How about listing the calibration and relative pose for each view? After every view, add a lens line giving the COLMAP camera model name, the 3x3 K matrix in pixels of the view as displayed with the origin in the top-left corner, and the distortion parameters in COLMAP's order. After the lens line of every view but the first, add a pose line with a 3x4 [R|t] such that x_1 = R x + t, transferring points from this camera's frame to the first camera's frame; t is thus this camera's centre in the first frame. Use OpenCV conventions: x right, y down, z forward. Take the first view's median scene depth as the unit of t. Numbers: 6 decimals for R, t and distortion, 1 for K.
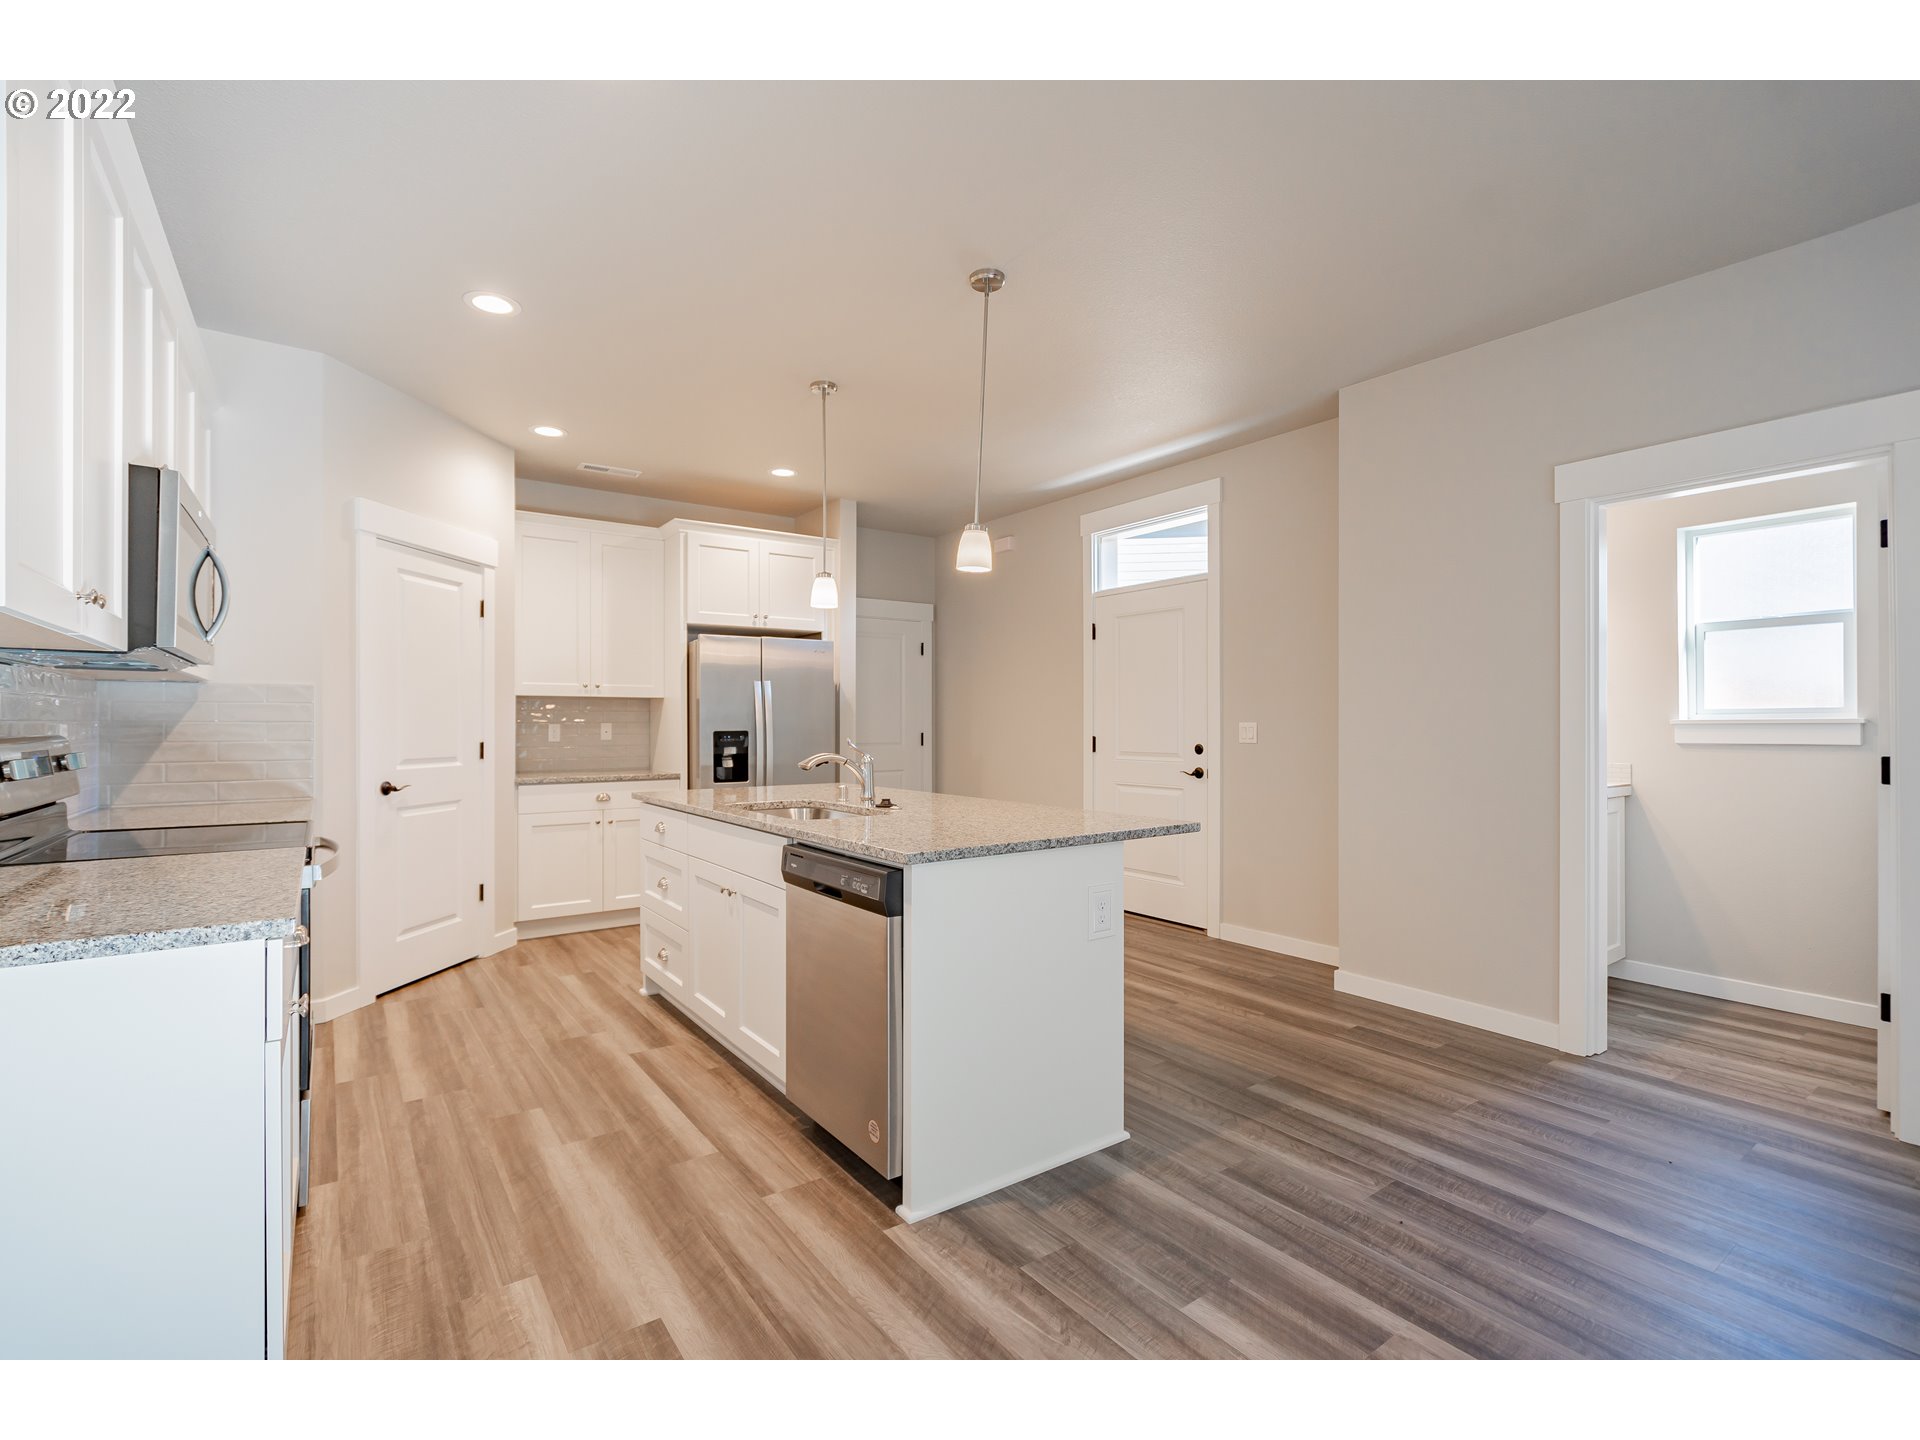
lens RADIAL K [[874.4, 0, 959.9], [0, 874.4, 716.1], [0, 0, 1]] dist [-0.001330, -0.000125]
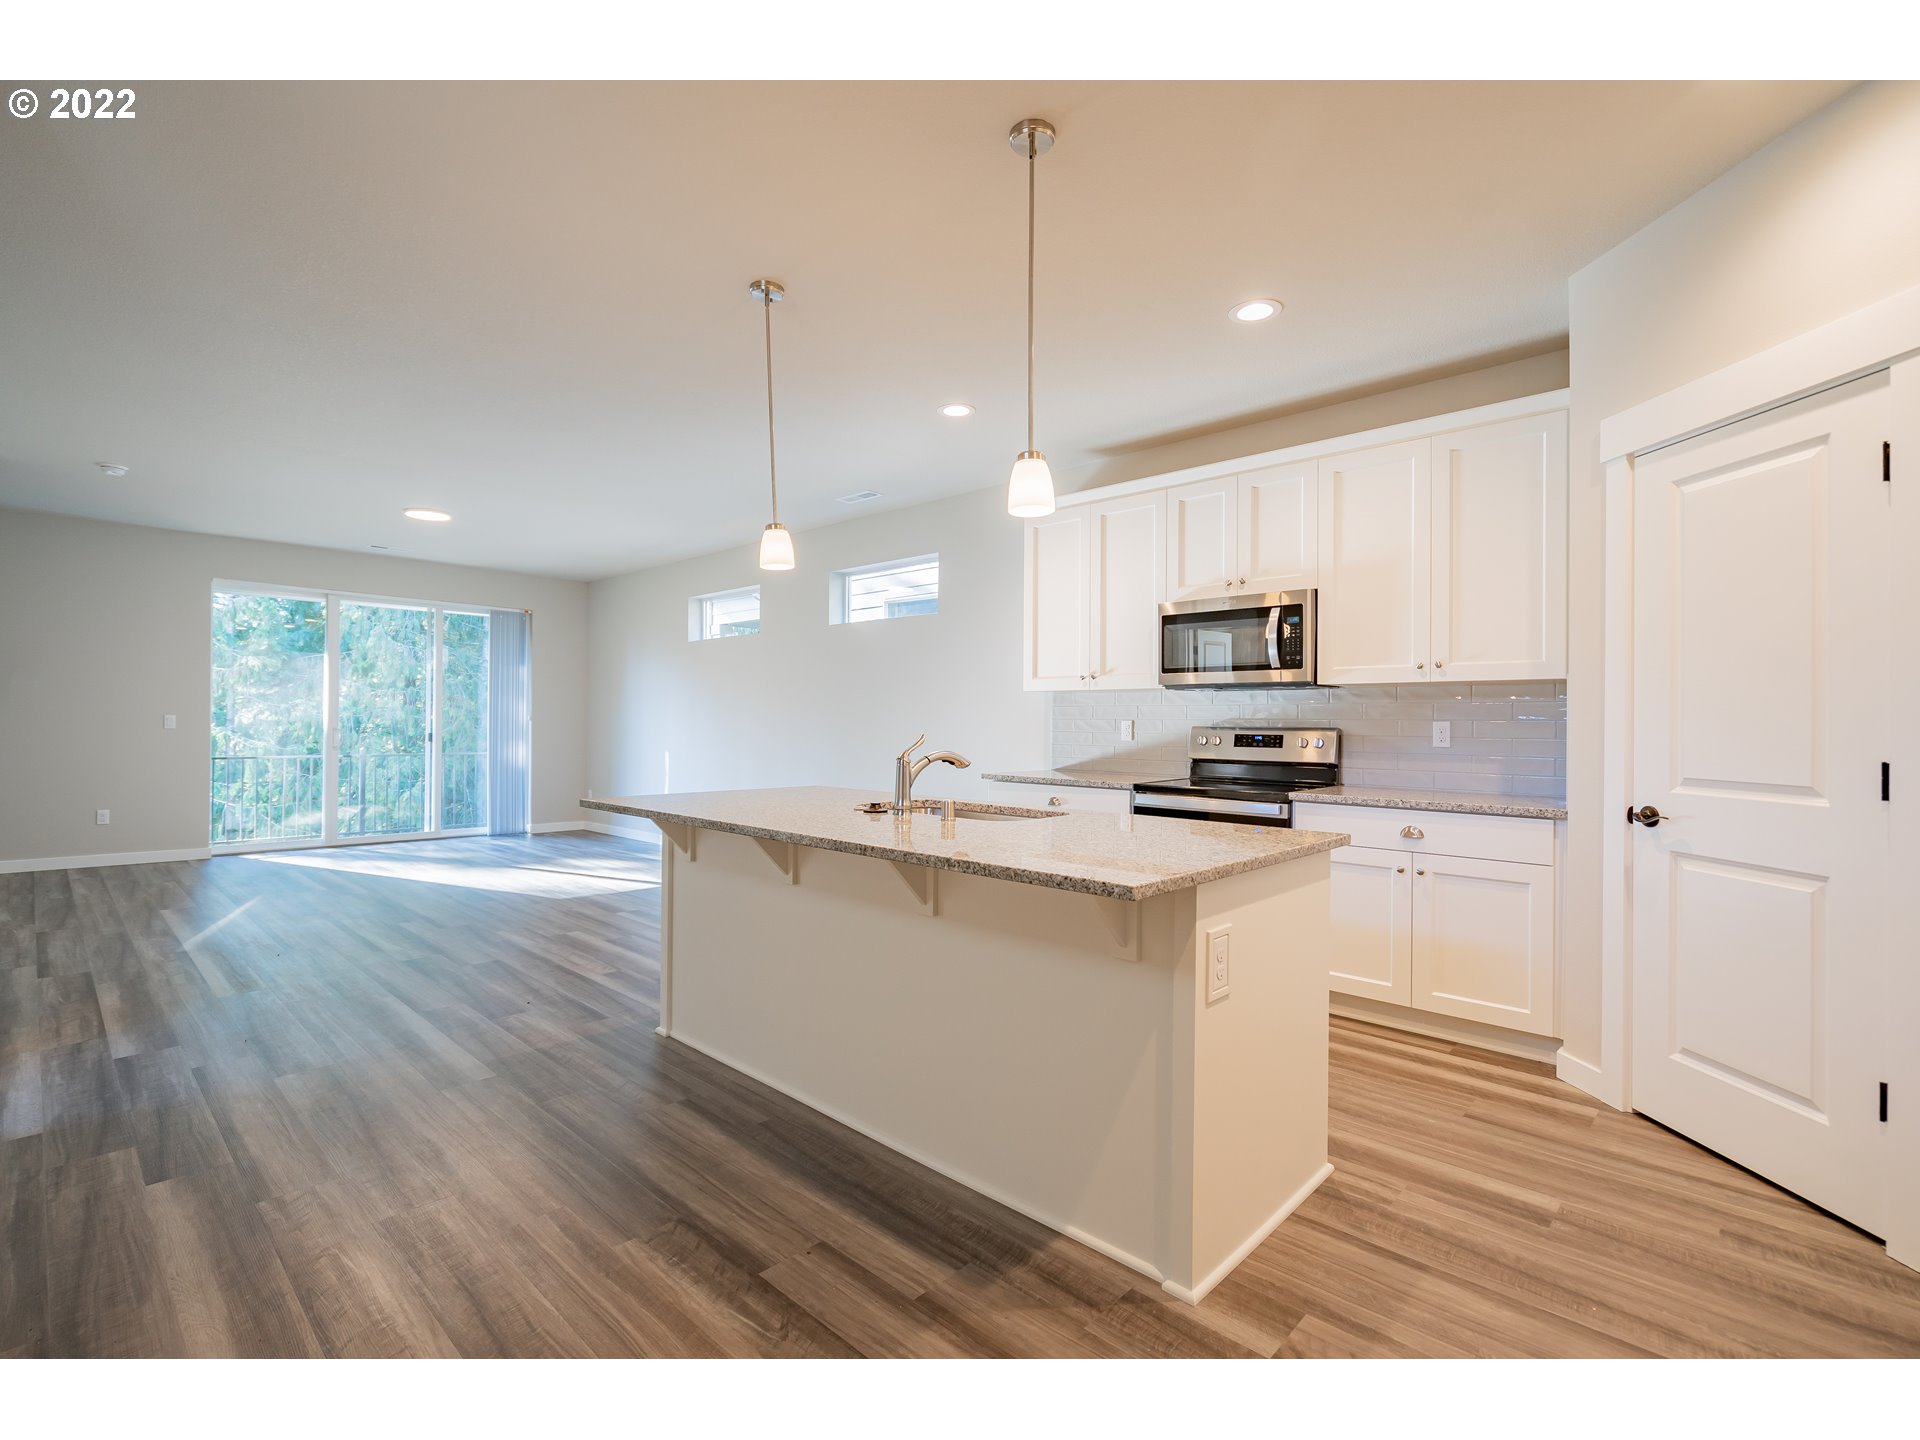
lens RADIAL K [[874.4, 0, 961.8], [0, 874.4, 722.3], [0, 0, 1]] dist [-0.001330, -0.000125]
pose [[-0.981403, -0.006626, -0.191847, -0.001181], [-0.005289, 0.999958, -0.007481, 0.016056], [0.191888, -0.006327, -0.981396, 1.483710]]
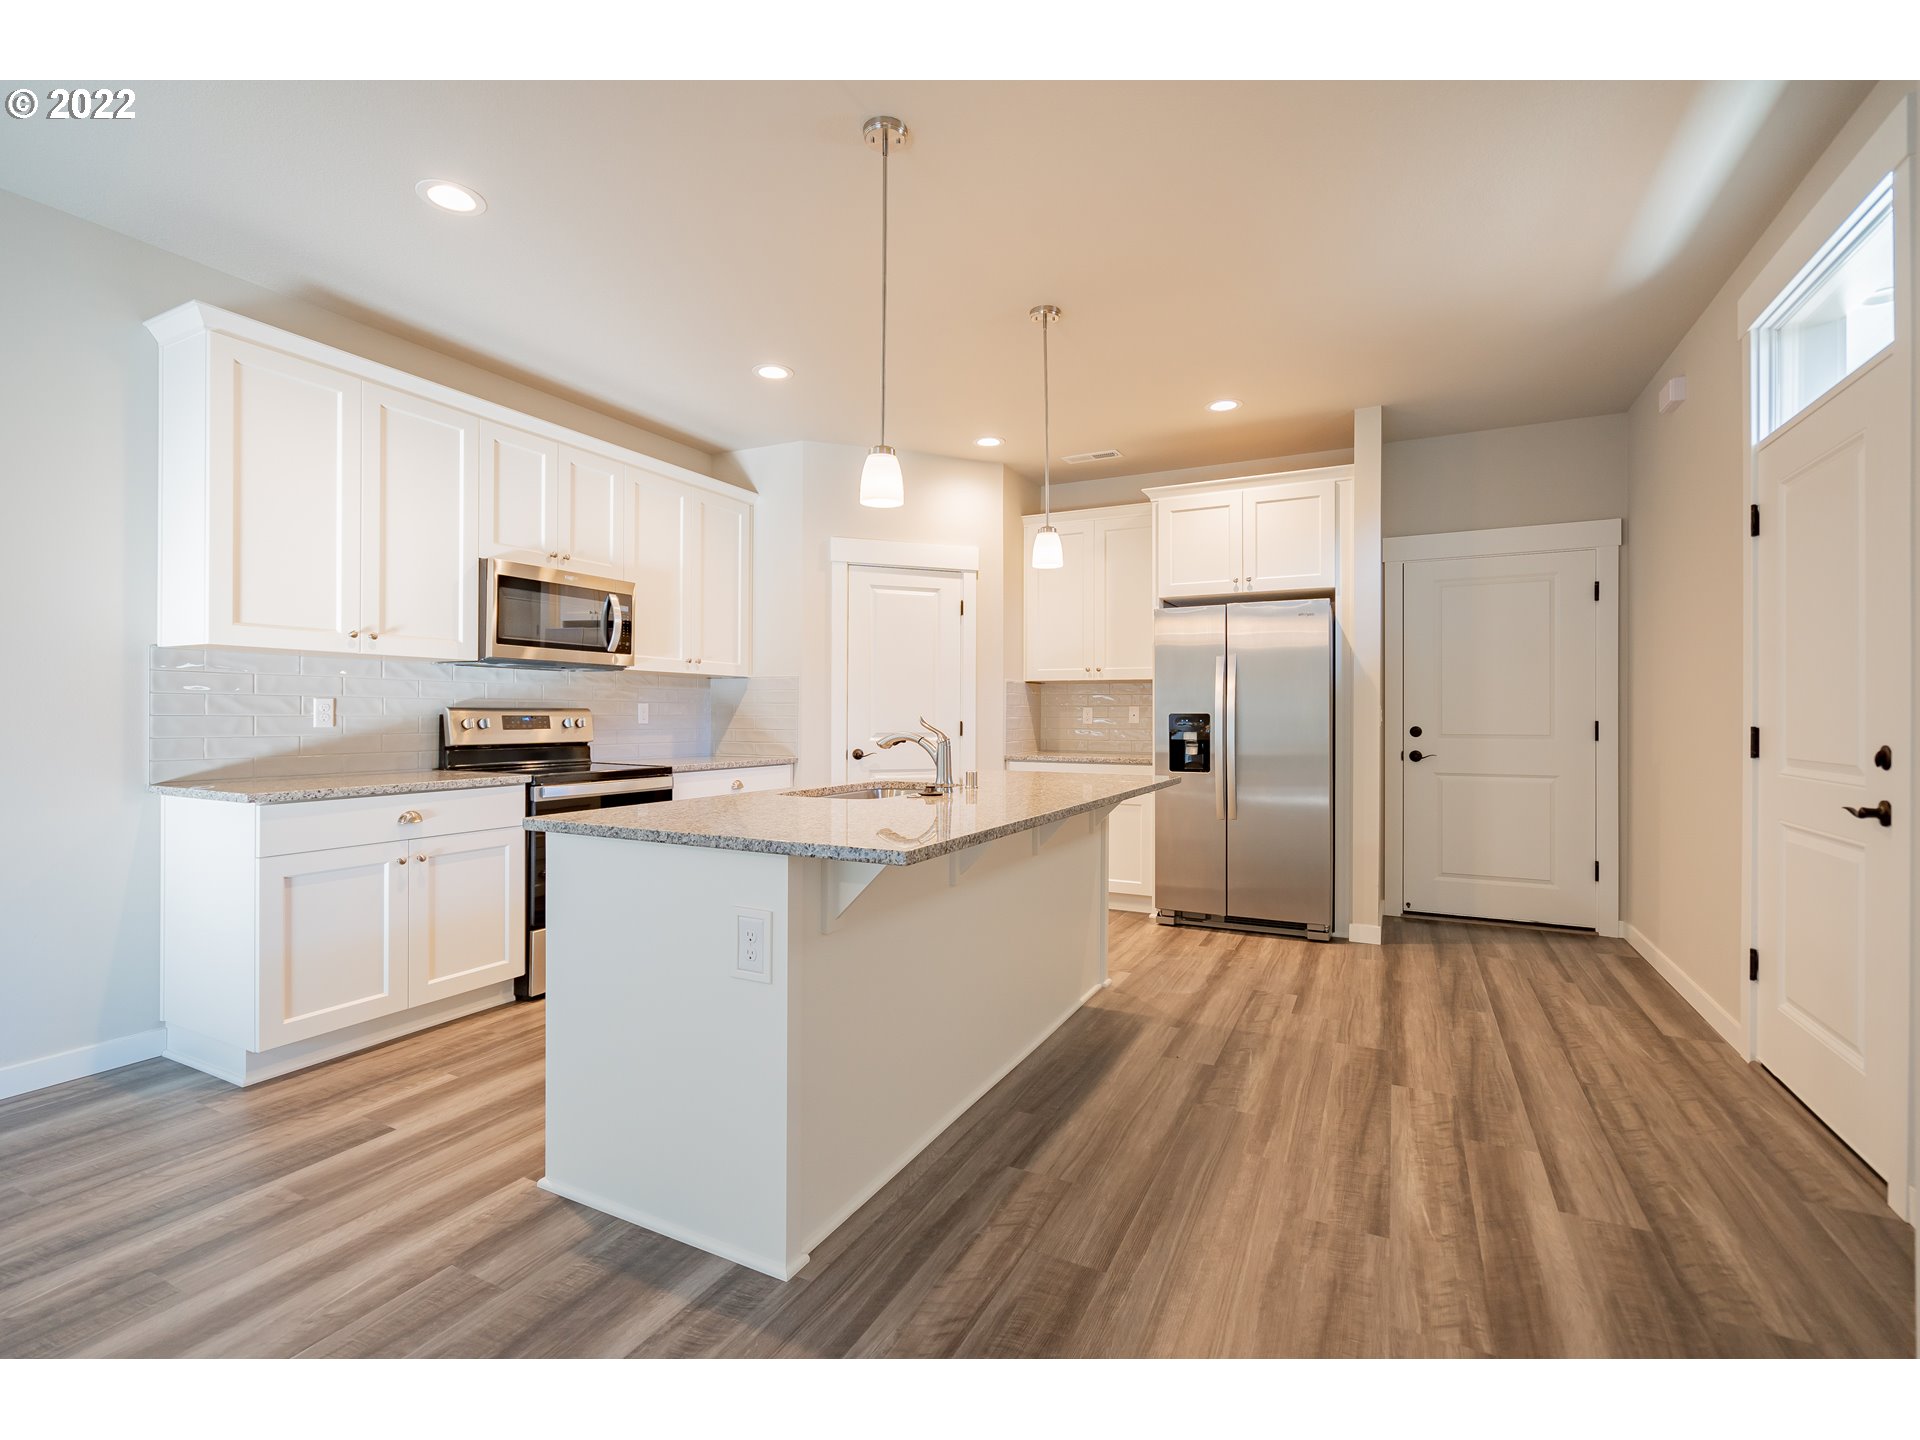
lens RADIAL K [[874.4, 0, 949.8], [0, 874.4, 706.3], [0, 0, 1]] dist [-0.001330, -0.000125]
pose [[0.451824, -0.005940, -0.892087, 0.548411], [0.003248, 0.999982, -0.005013, 0.016878], [0.892101, -0.000633, 0.451836, 0.500547]]
